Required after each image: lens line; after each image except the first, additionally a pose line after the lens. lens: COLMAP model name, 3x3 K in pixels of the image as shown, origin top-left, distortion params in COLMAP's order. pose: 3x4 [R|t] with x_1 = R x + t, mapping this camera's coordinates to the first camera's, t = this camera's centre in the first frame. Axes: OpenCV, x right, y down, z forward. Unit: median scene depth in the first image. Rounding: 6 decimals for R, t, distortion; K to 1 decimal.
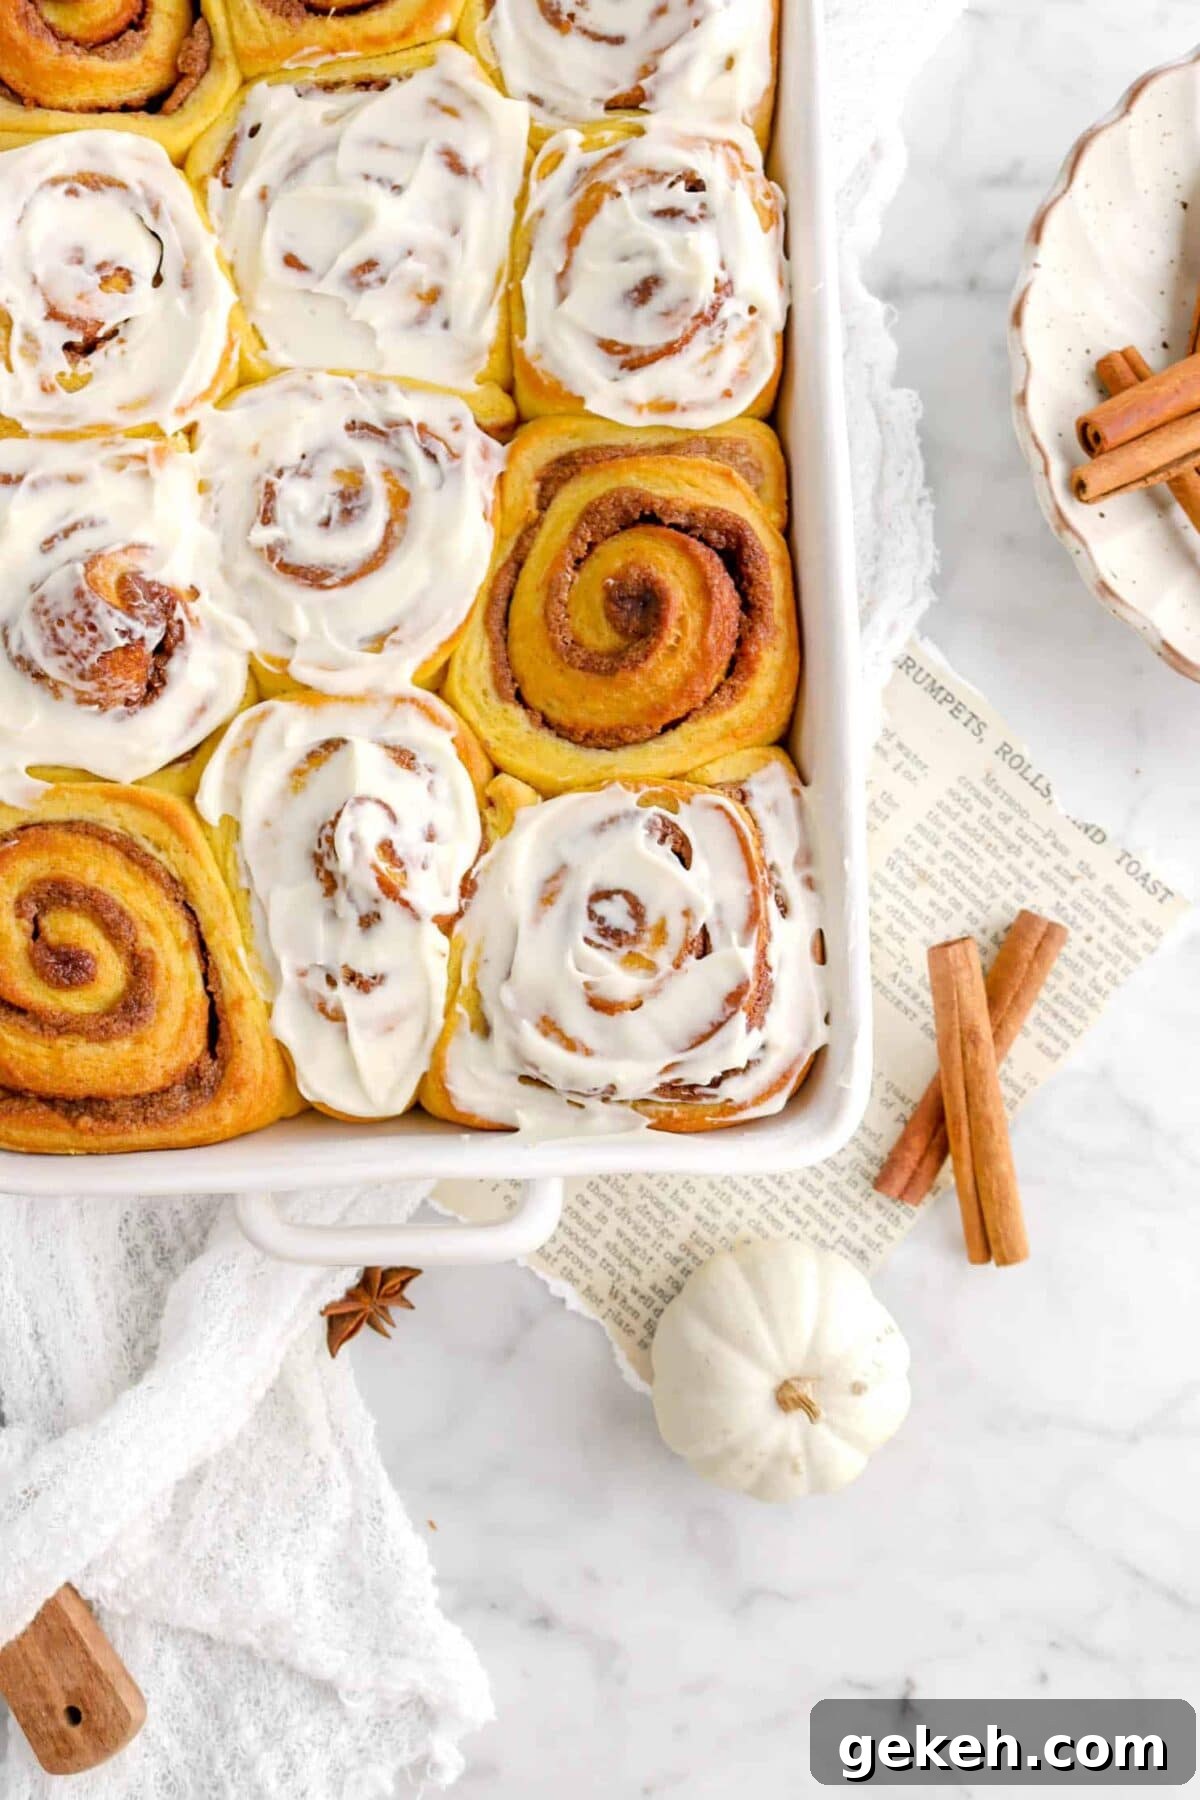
lens RADIAL K [[1882.8, 0, 582.0], [0, 1882.8, 920.7], [0, 0, 1]] dist [-0.131700, 0.113706]
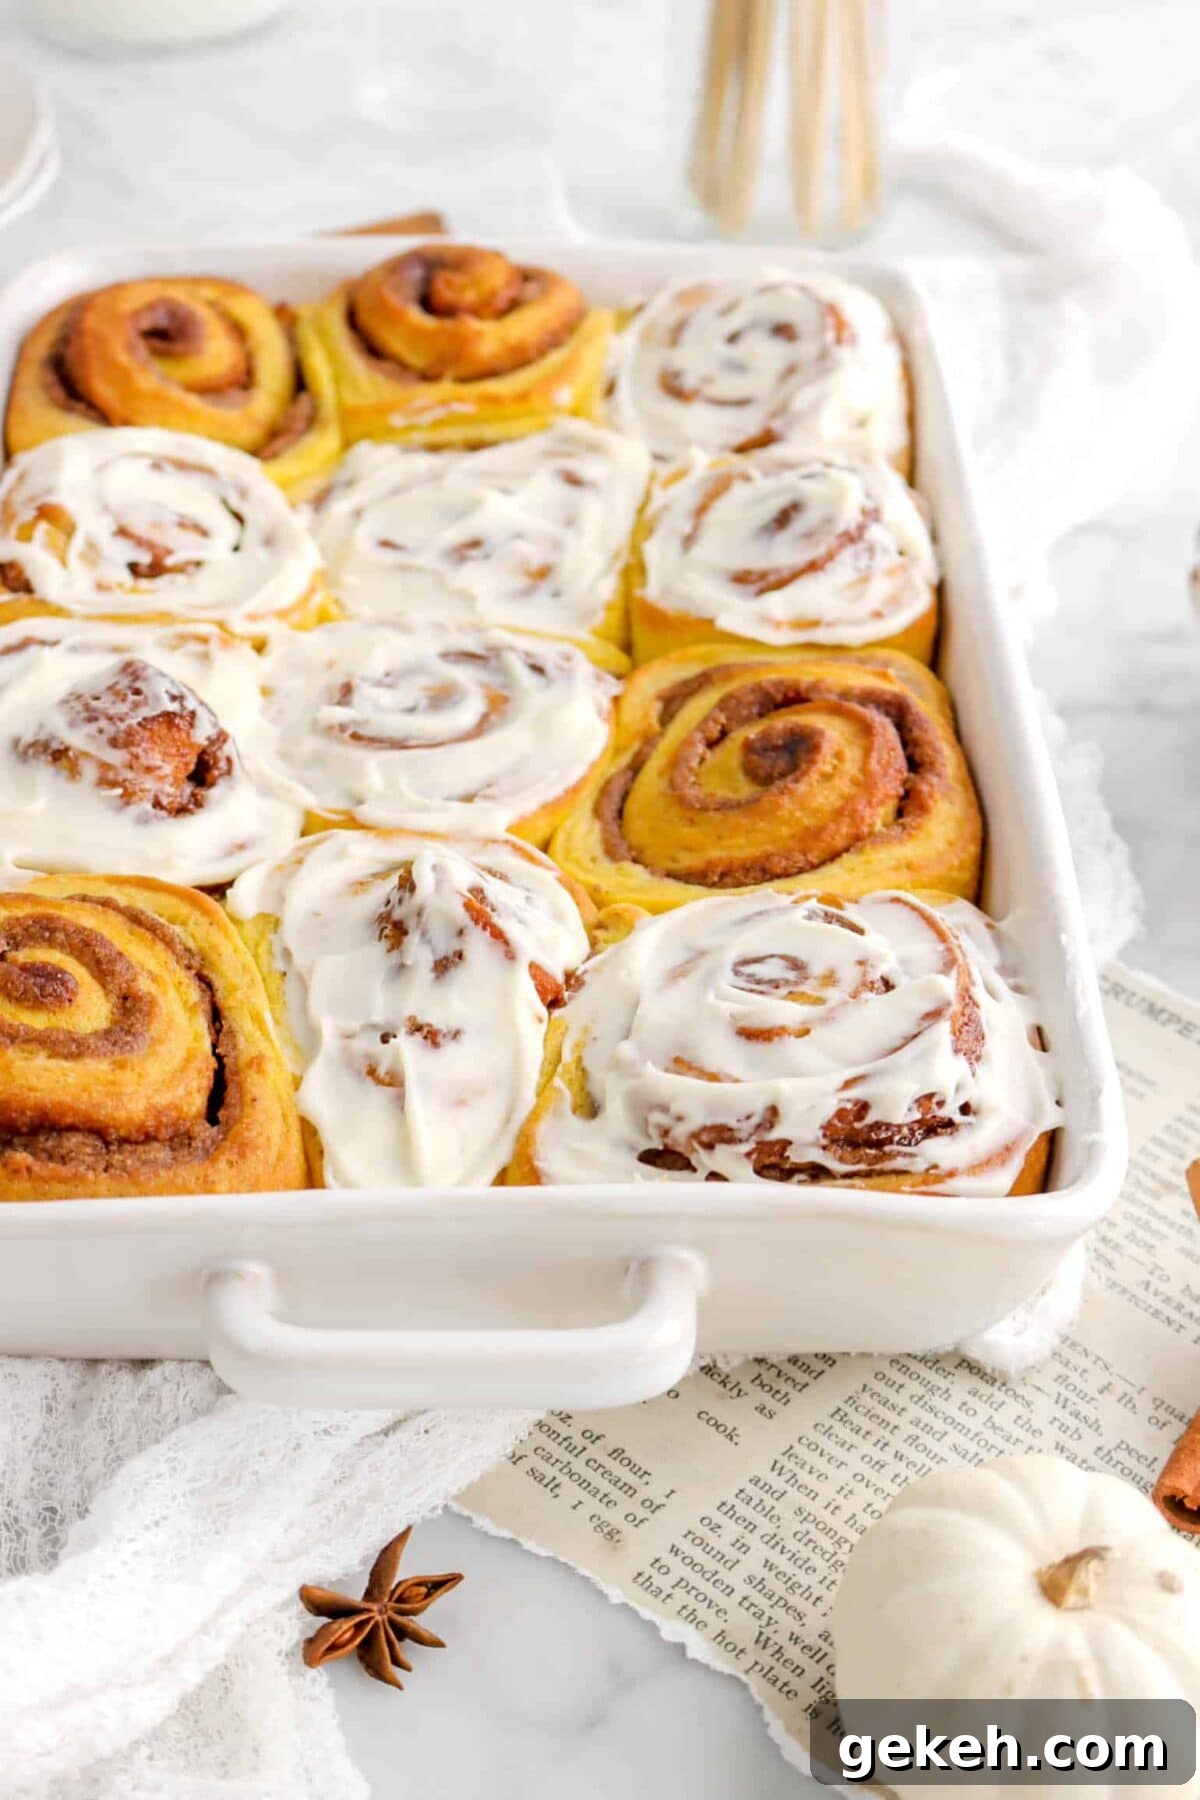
lens RADIAL K [[2937.6, 0, 600.0], [0, 2937.6, 900.0], [0, 0, 1]] dist [-0.056360, -0.032918]
pose [[0.999269, 0.037084, 0.009265, -0.060939], [-0.017649, 0.662648, -0.748723, 0.842469], [-0.033905, 0.748013, 0.662818, 0.180697]]
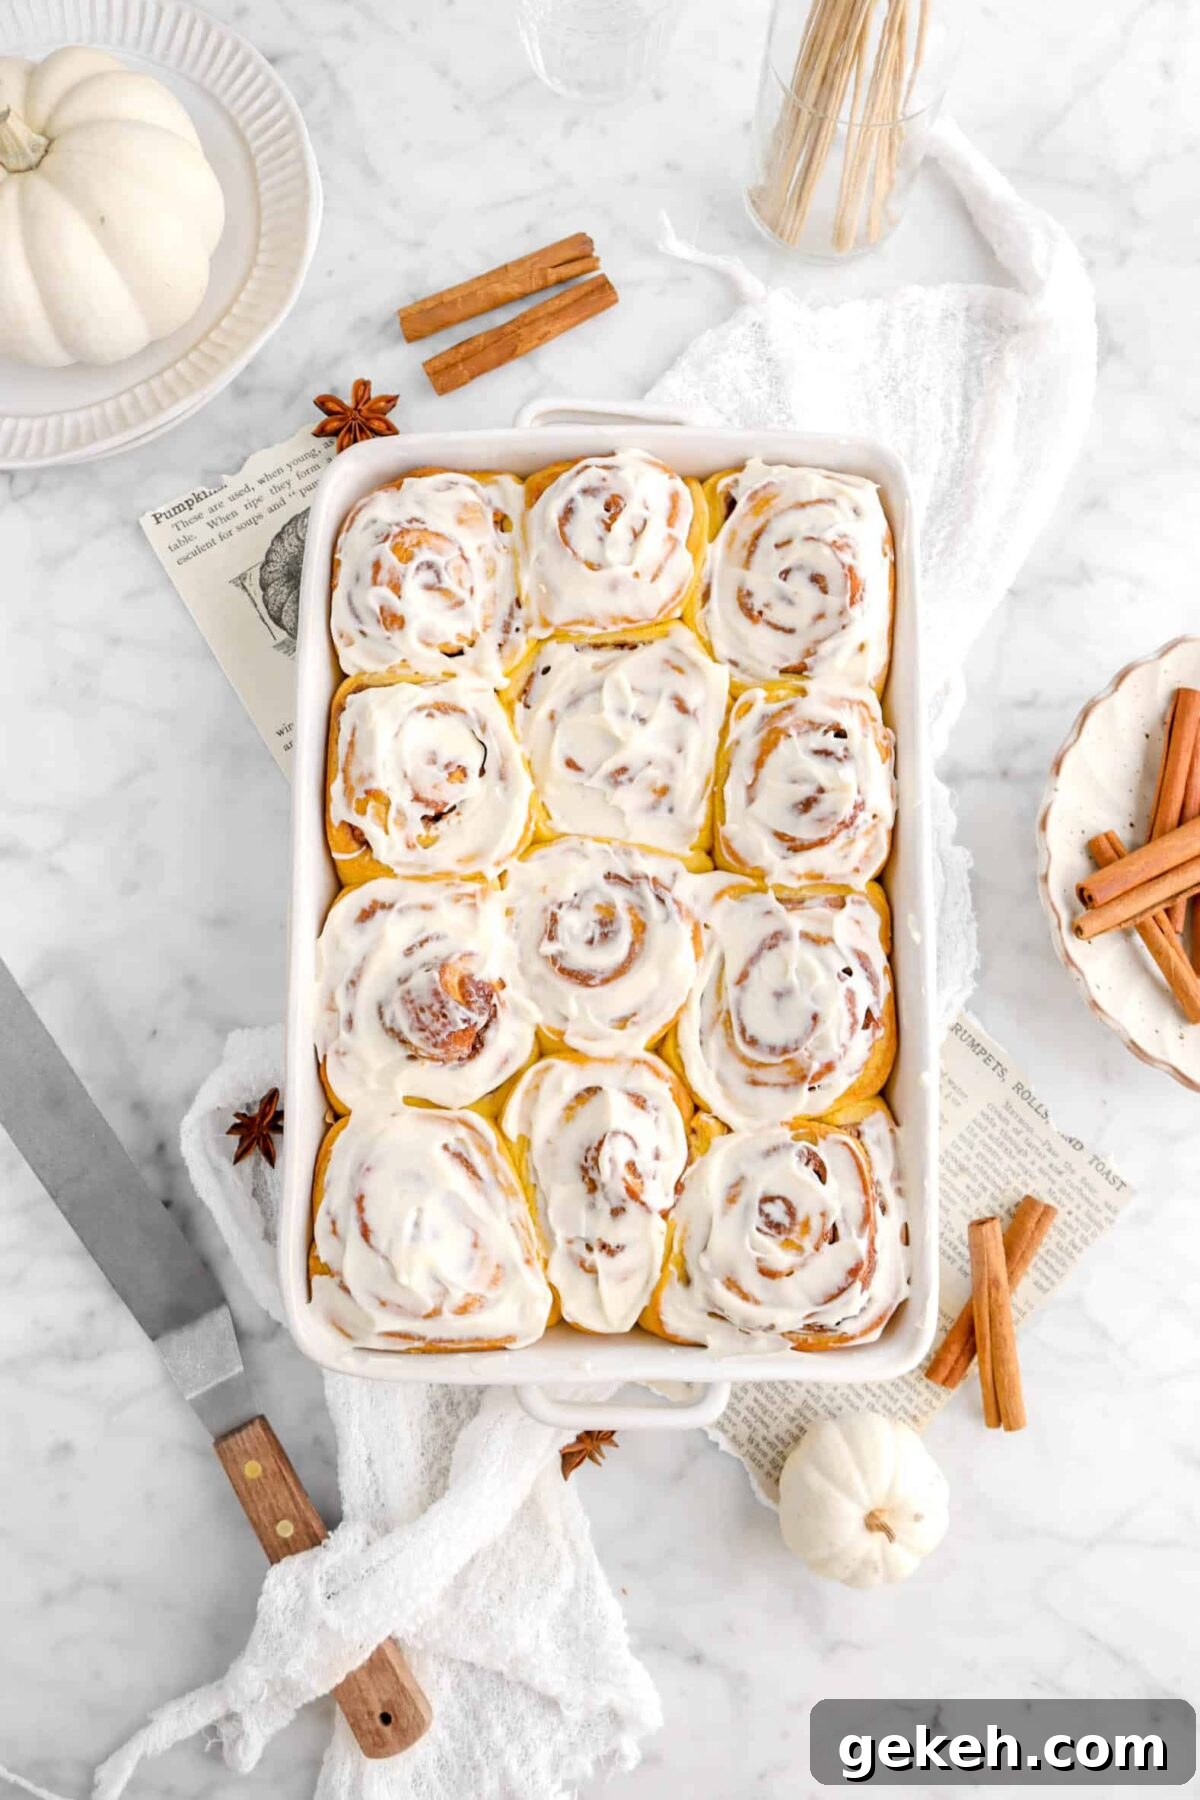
lens RADIAL K [[1476.3, 0, 600.0], [0, 1476.3, 900.0], [0, 0, 1]] dist [-0.149586, 0.124227]
pose [[0.999358, 0.035683, 0.003301, -0.135321], [-0.035410, 0.997446, -0.062032, -0.173168], [-0.005506, 0.061875, 0.998069, -0.207159]]
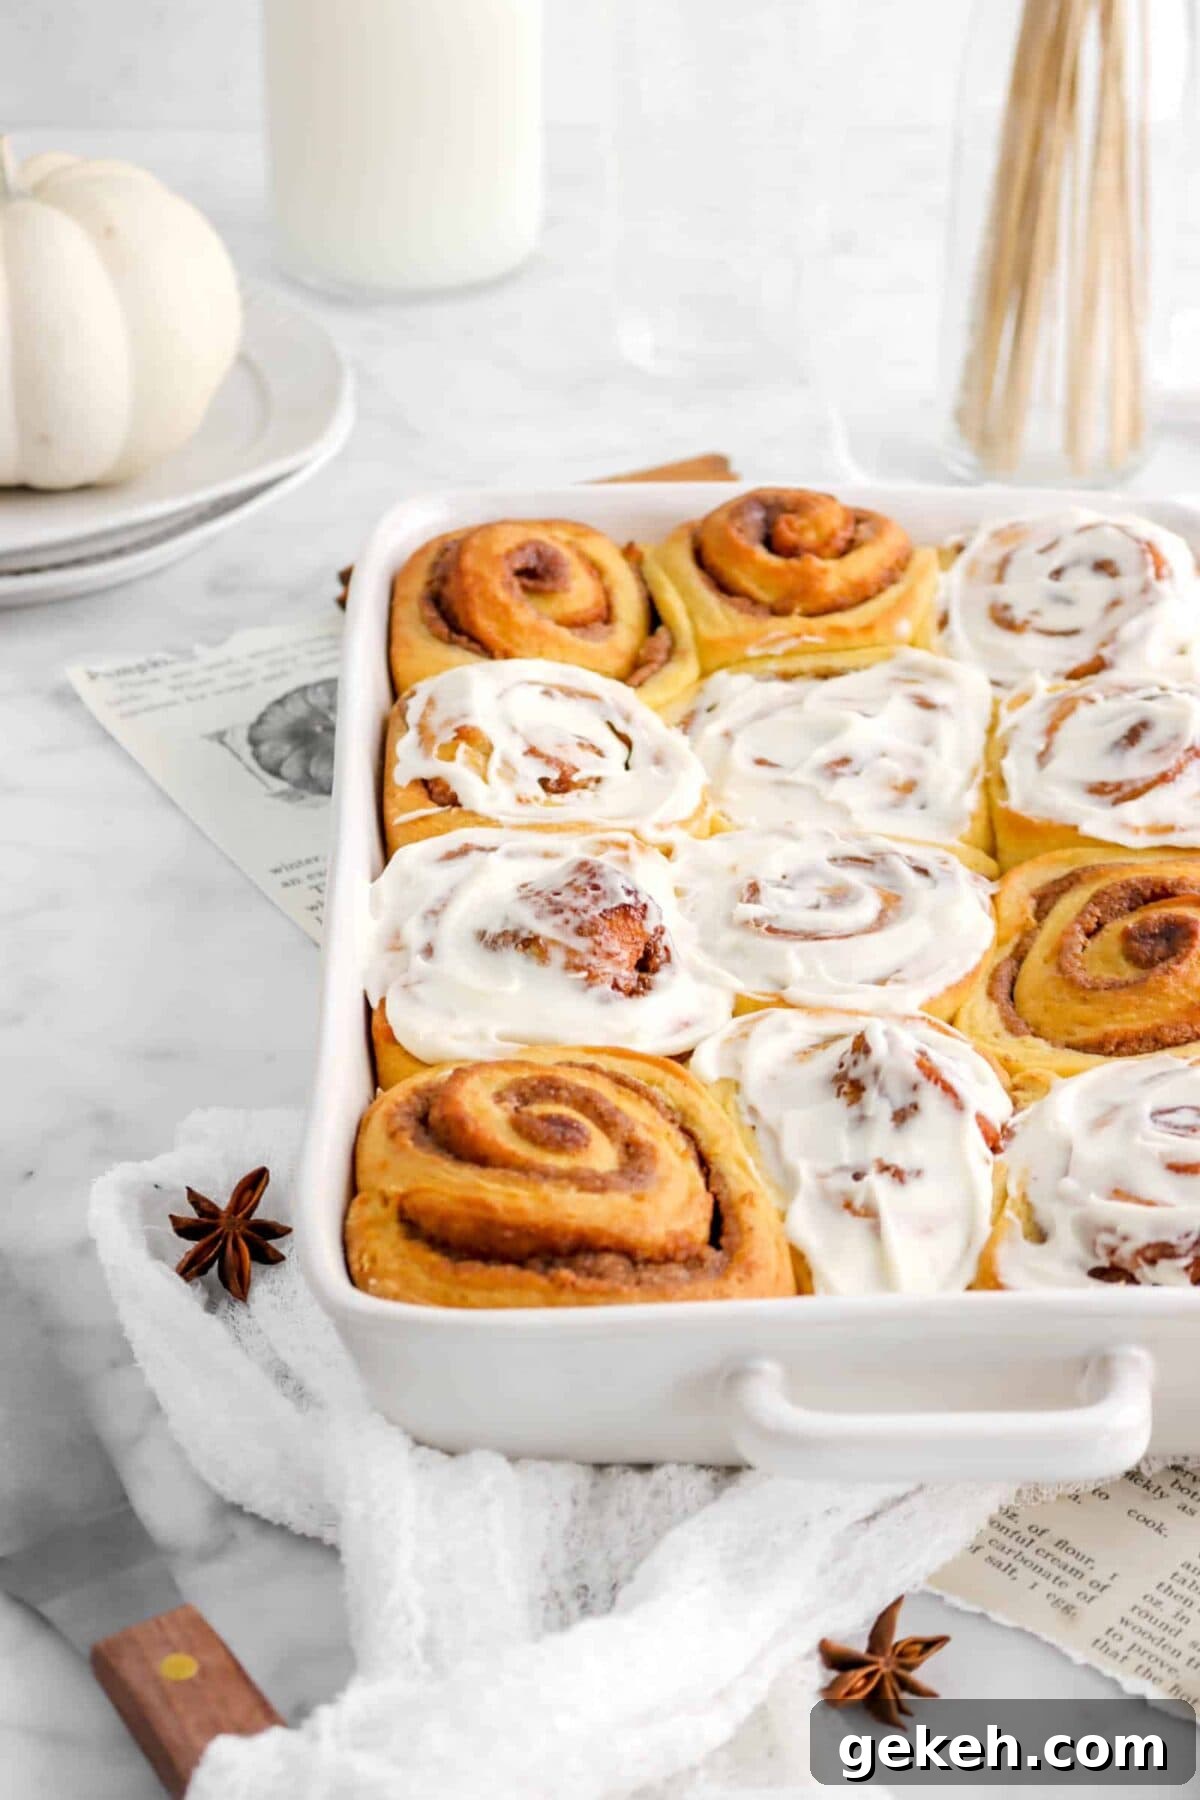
lens RADIAL K [[3494.4, 0, 600.0], [0, 3494.4, 900.0], [0, 0, 1]] dist [-0.013753, 0.164742]
pose [[0.999467, 0.030843, 0.010736, -0.265749], [-0.009473, 0.588394, -0.808519, 1.215100], [-0.031254, 0.807986, 0.588372, -0.035396]]
